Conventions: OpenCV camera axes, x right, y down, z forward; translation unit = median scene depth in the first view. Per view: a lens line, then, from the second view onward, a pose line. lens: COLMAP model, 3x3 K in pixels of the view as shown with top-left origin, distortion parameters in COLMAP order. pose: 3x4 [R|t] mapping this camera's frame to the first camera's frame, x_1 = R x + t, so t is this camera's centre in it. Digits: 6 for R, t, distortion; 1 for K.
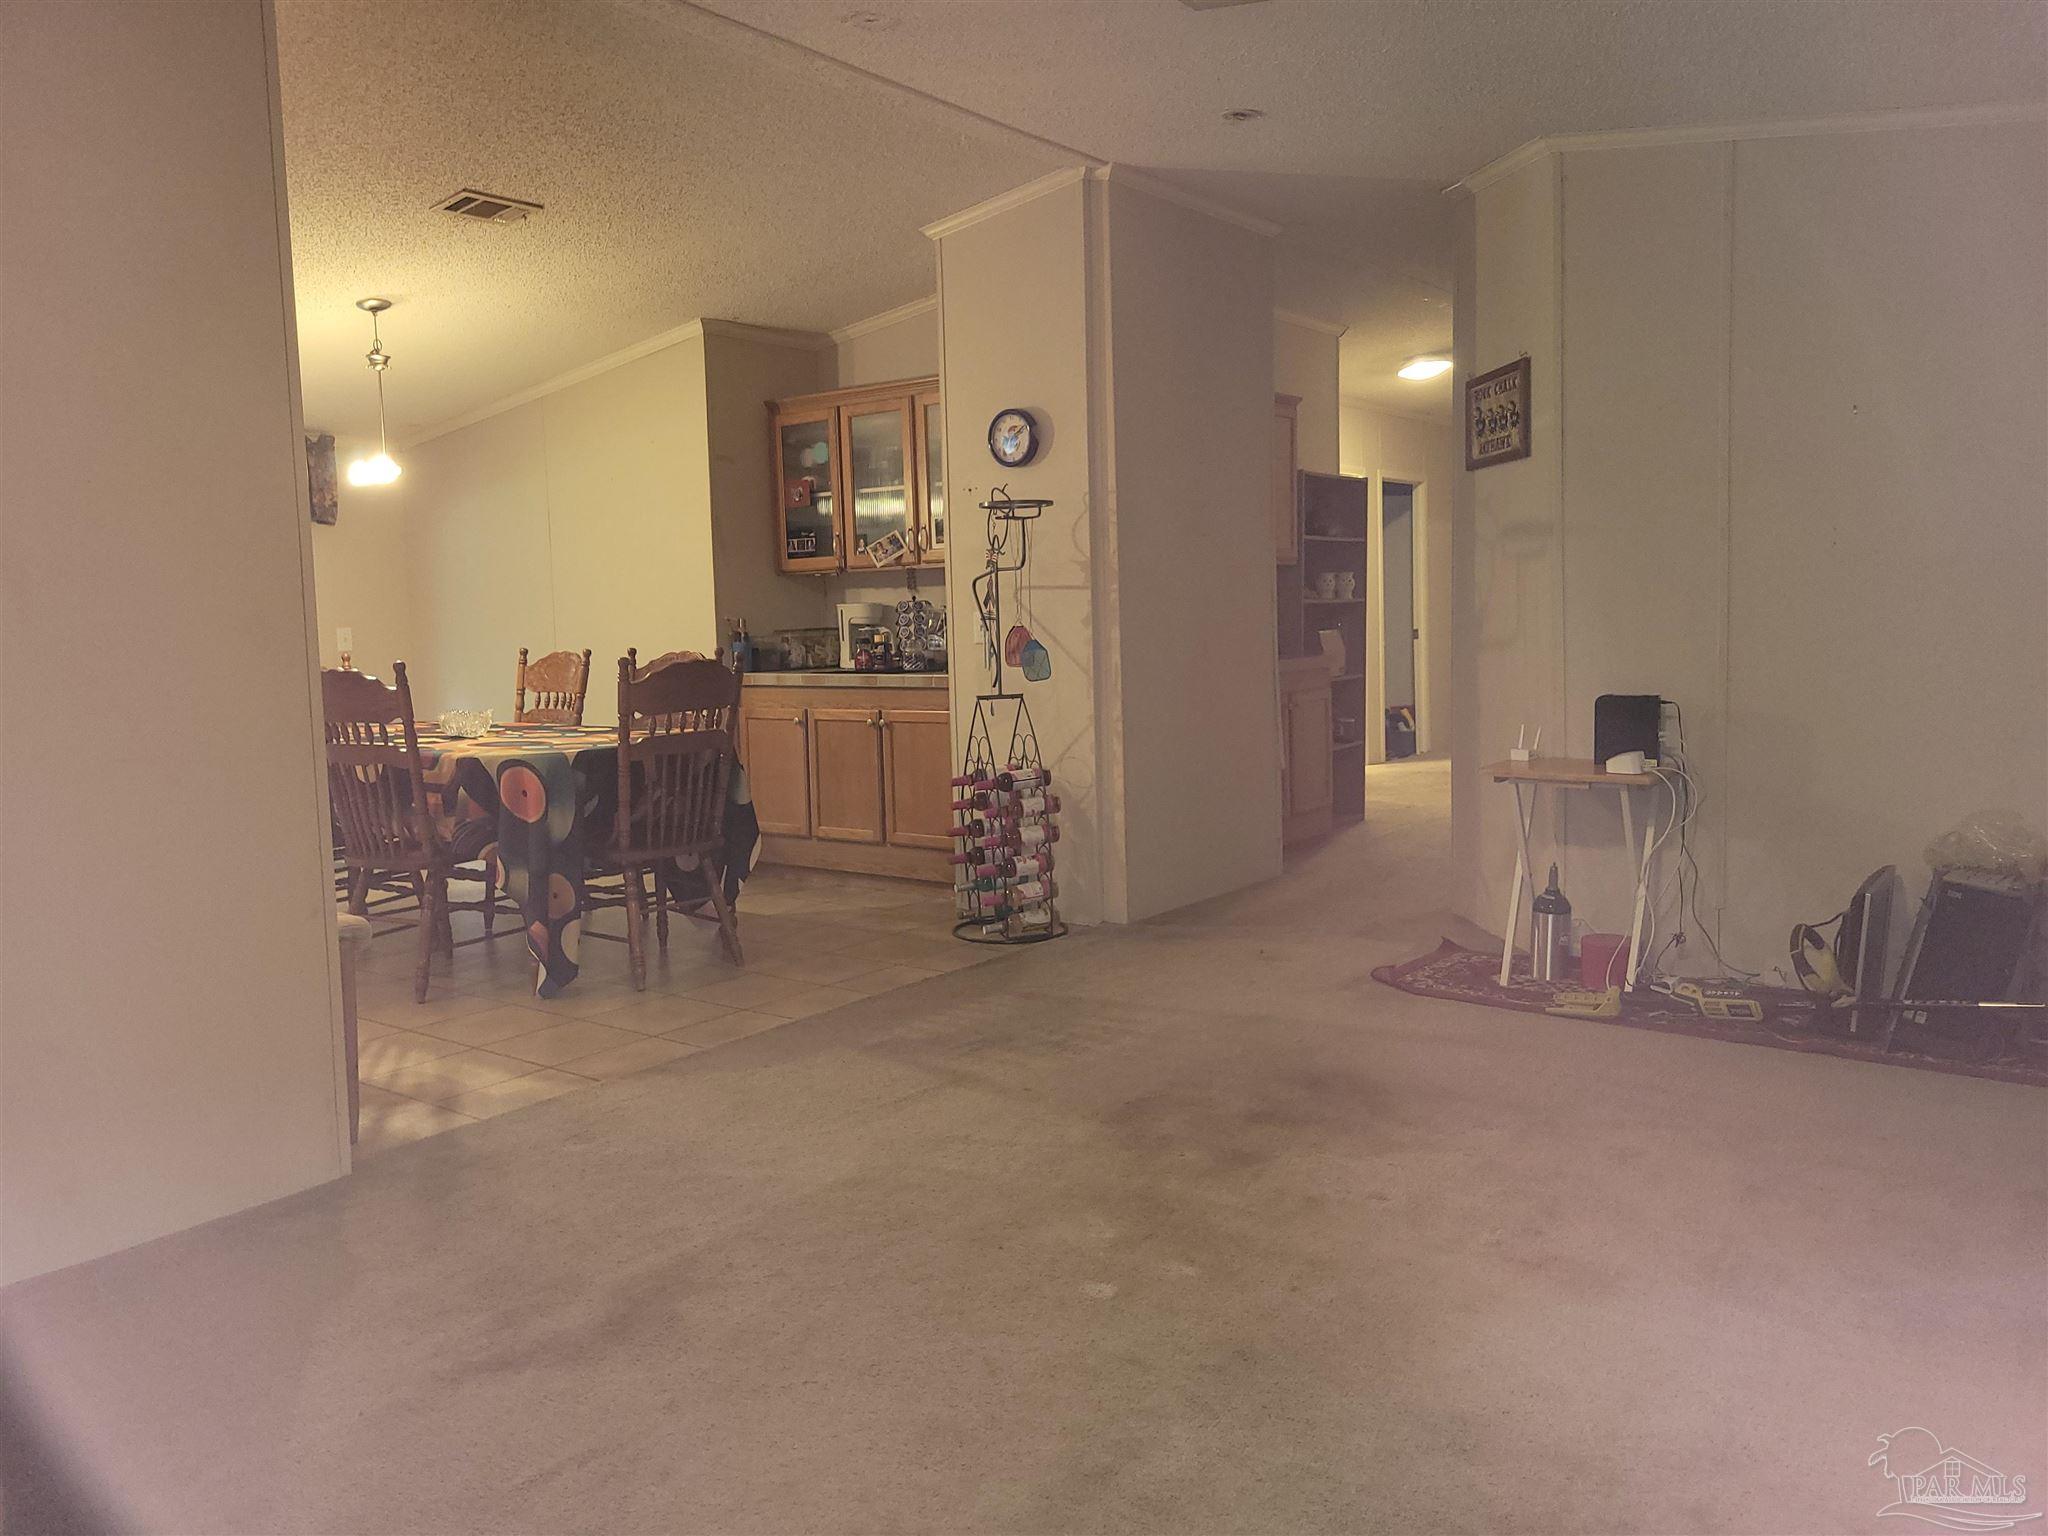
lens RADIAL K [[1557.7, 0, 1020.8], [0, 1557.7, 746.4], [0, 0, 1]] dist [0.027618, -0.002639]
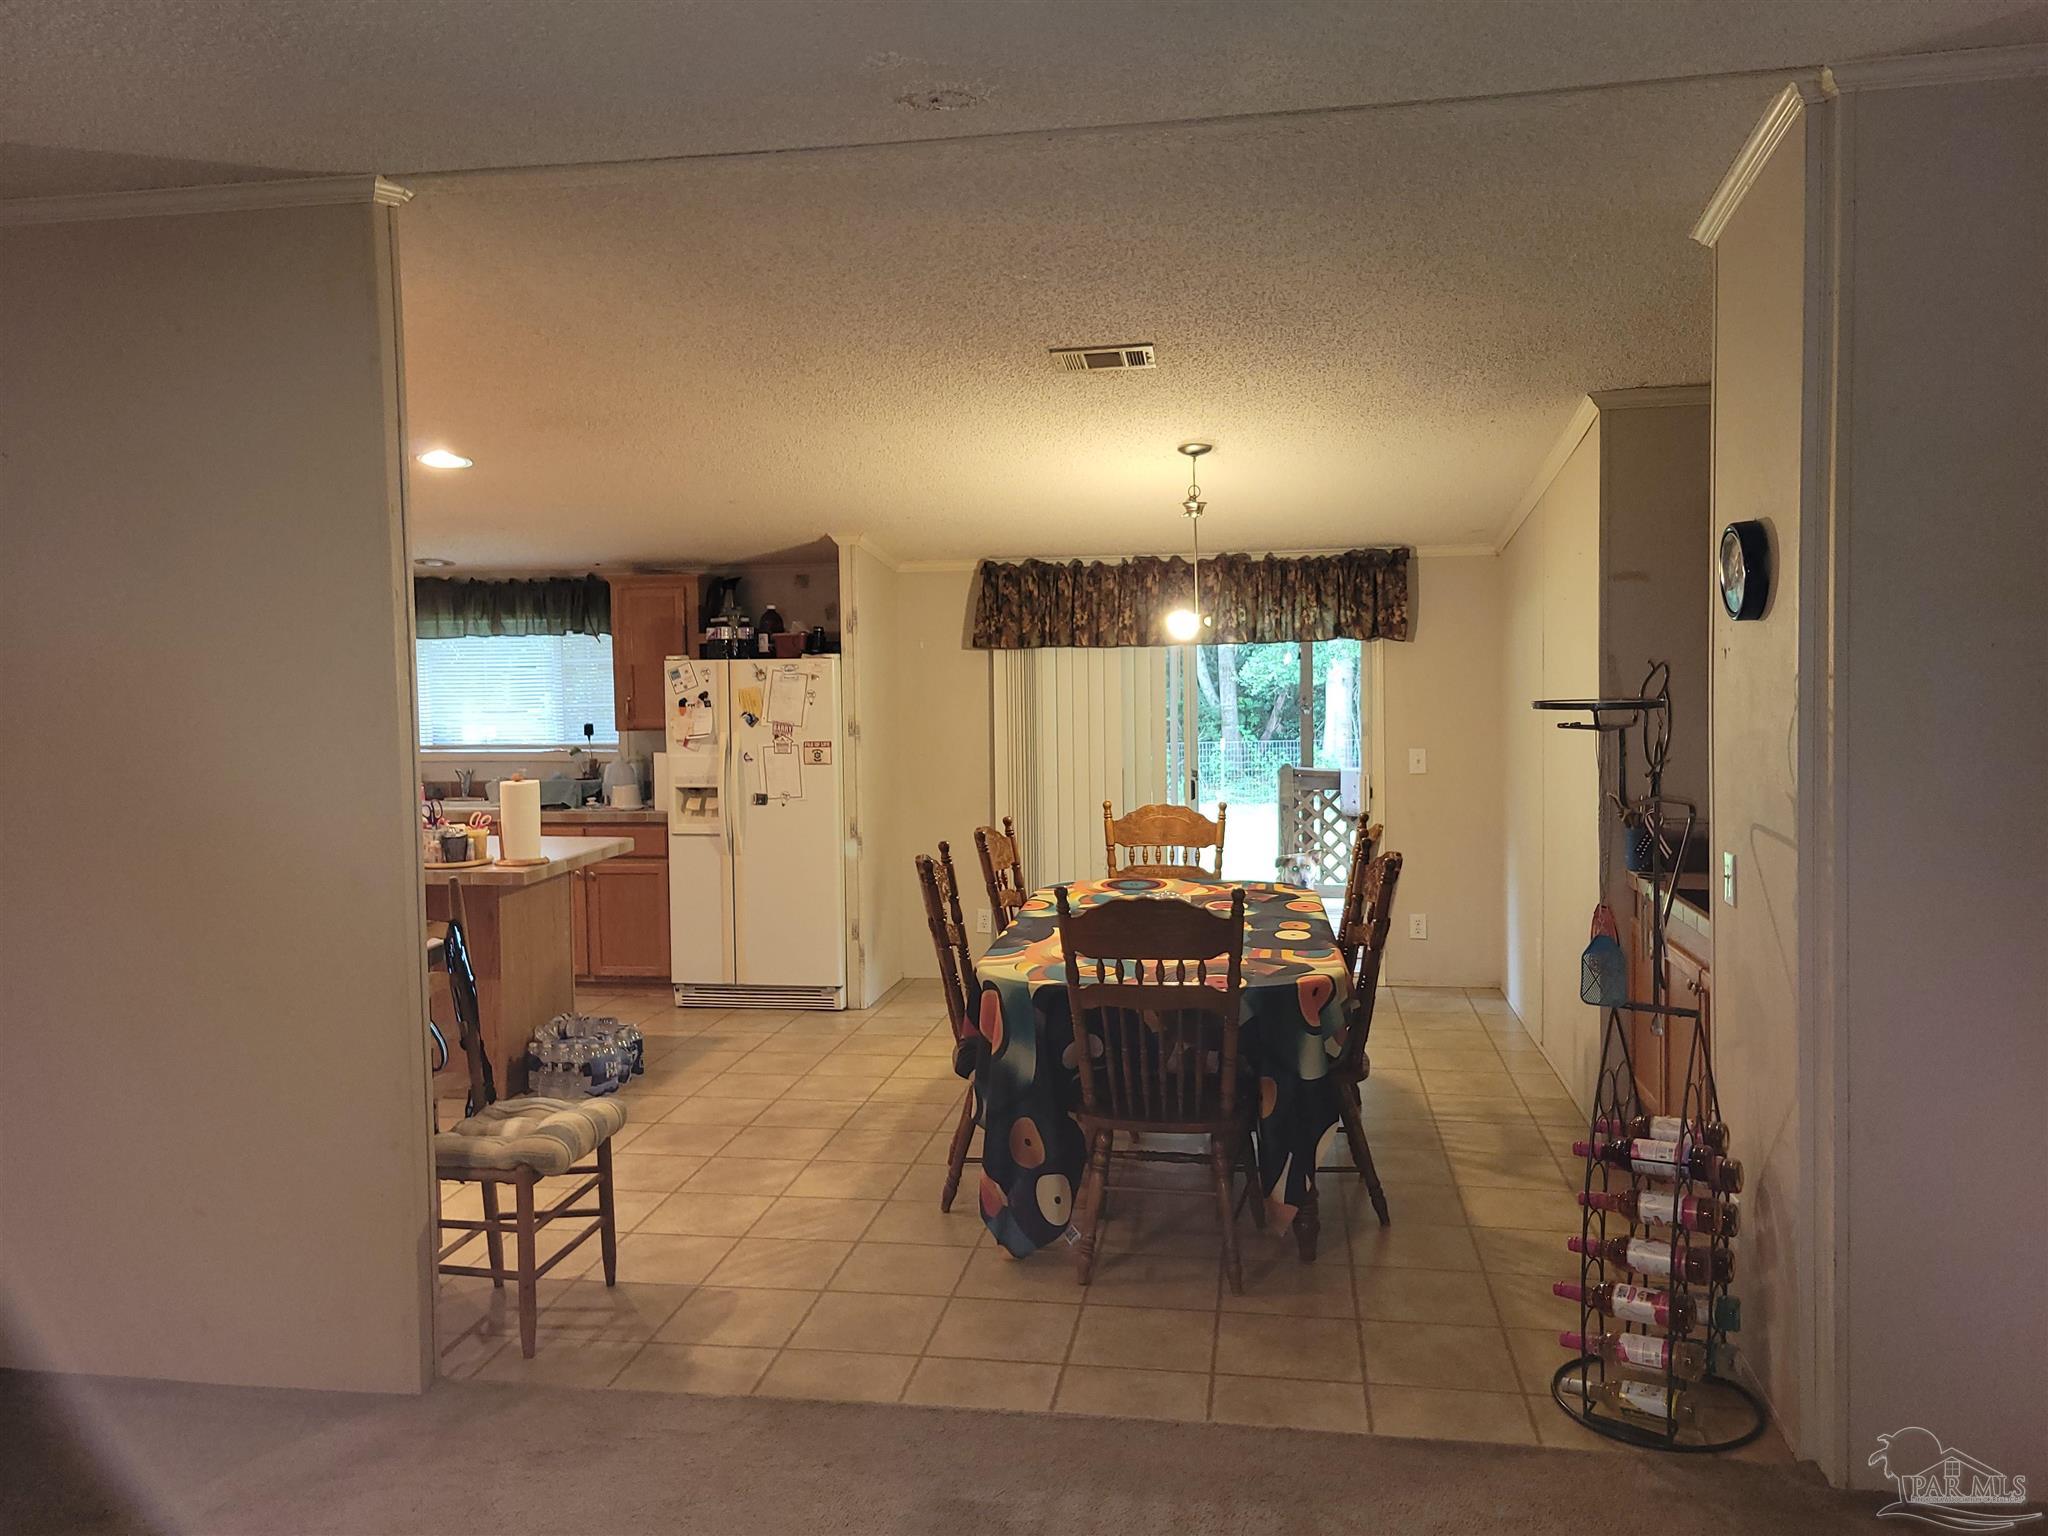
lens RADIAL K [[1557.7, 0, 1020.8], [0, 1557.7, 746.4], [0, 0, 1]] dist [0.027618, -0.002639]
pose [[0.470187, 0.065735, -0.880115, 0.398383], [-0.073920, 0.996652, 0.034948, -0.136205], [0.879466, 0.048627, 0.473472, 0.500326]]
